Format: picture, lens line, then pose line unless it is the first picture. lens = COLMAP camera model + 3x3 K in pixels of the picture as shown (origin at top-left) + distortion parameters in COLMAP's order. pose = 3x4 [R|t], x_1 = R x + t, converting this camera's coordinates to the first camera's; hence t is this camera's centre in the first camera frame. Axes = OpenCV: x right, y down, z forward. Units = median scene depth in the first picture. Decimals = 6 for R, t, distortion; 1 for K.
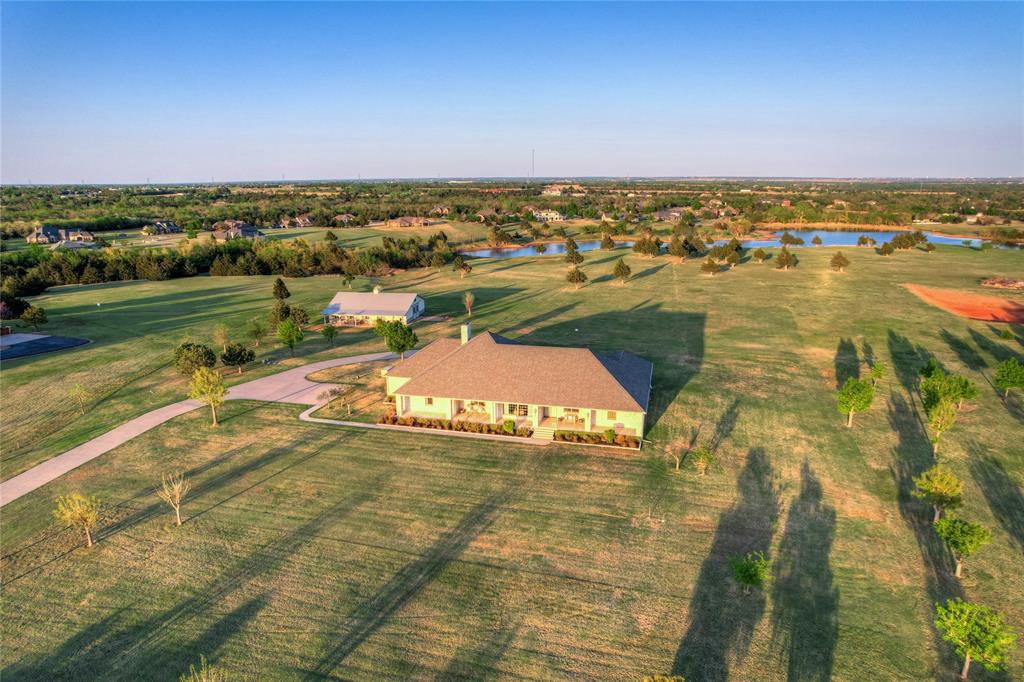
lens RADIAL K [[636.3, 0, 512.0], [0, 636.3, 341.0], [0, 0, 1]] dist [0.002793, 0.001837]
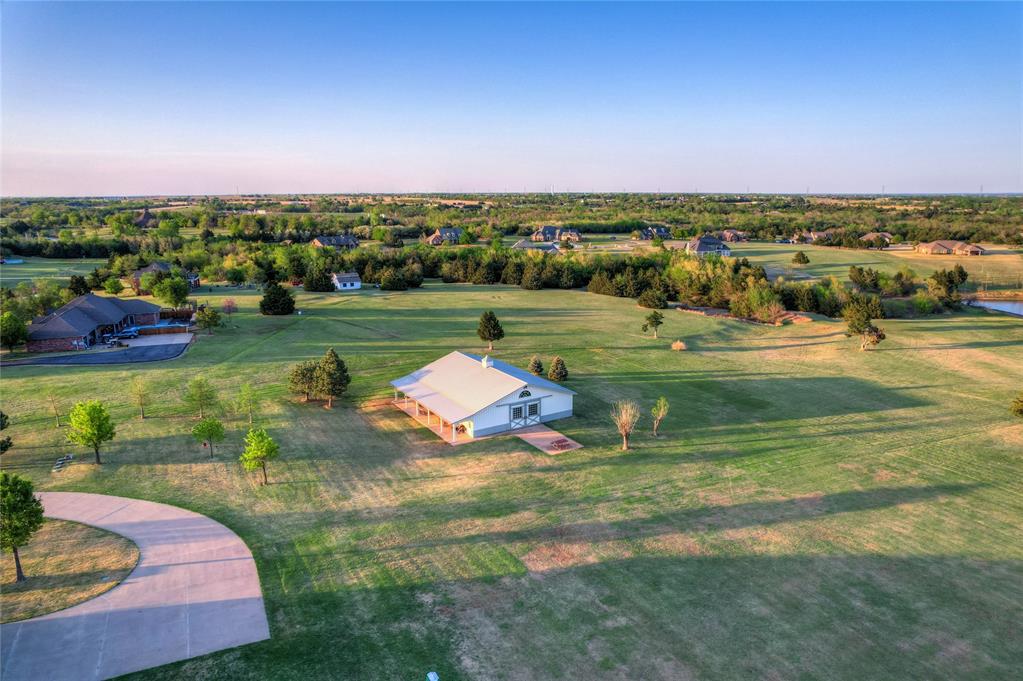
lens RADIAL K [[635.7, 0, 511.5], [0, 635.7, 340.5], [0, 0, 1]] dist [0.002793, 0.001837]
pose [[0.646867, 0.193596, -0.737620, 0.154705], [-0.199241, 0.976549, 0.081578, -0.085251], [0.736115, 0.094194, 0.670270, 0.299109]]
